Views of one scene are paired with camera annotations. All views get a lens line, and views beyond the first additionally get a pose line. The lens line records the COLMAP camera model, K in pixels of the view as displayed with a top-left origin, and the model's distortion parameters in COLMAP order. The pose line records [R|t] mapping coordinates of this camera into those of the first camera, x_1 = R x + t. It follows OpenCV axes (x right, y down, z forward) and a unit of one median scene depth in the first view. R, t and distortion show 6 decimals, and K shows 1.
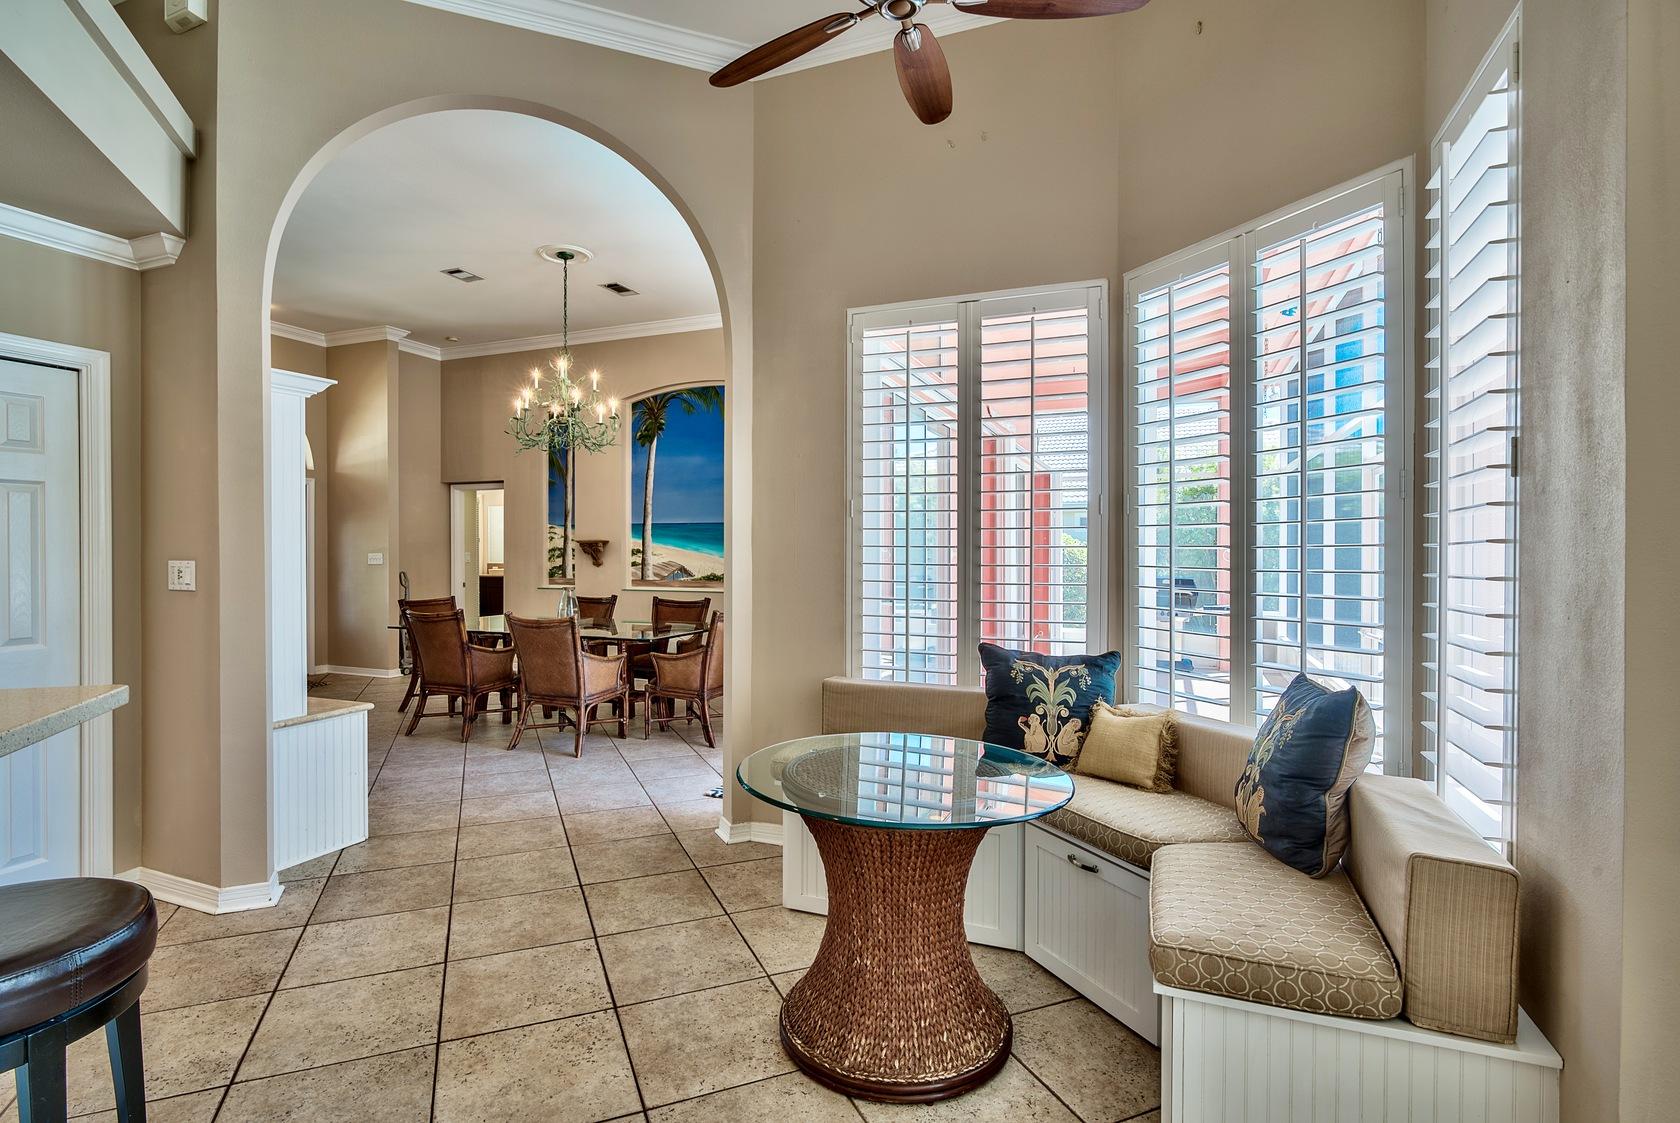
lens RADIAL K [[802.0, 0, 852.0], [0, 802.0, 550.5], [0, 0, 1]] dist [-0.007226, 0.001207]
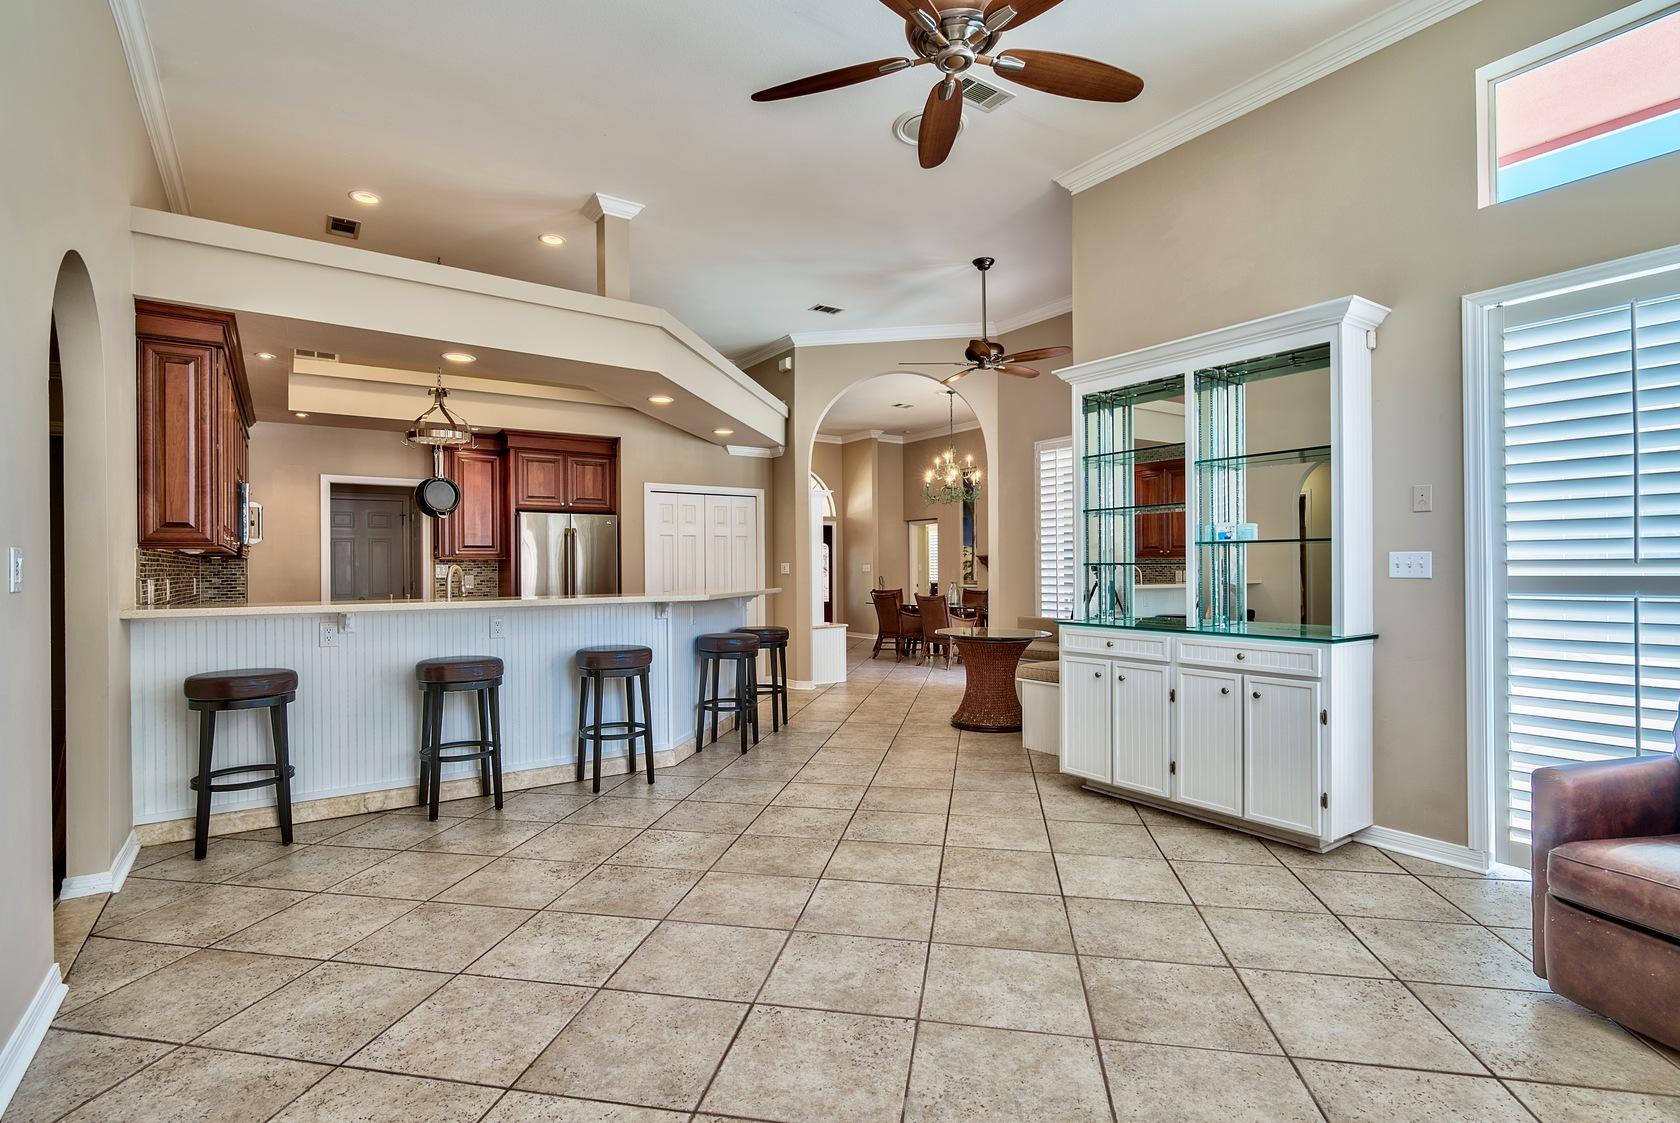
lens RADIAL K [[802.0, 0, 833.6], [0, 802.0, 566.5], [0, 0, 1]] dist [-0.007226, 0.001207]
pose [[0.814868, -0.006215, -0.579613, 0.333534], [0.006681, 0.999977, -0.001330, 0.008512], [0.579608, -0.002789, 0.814891, -0.430120]]
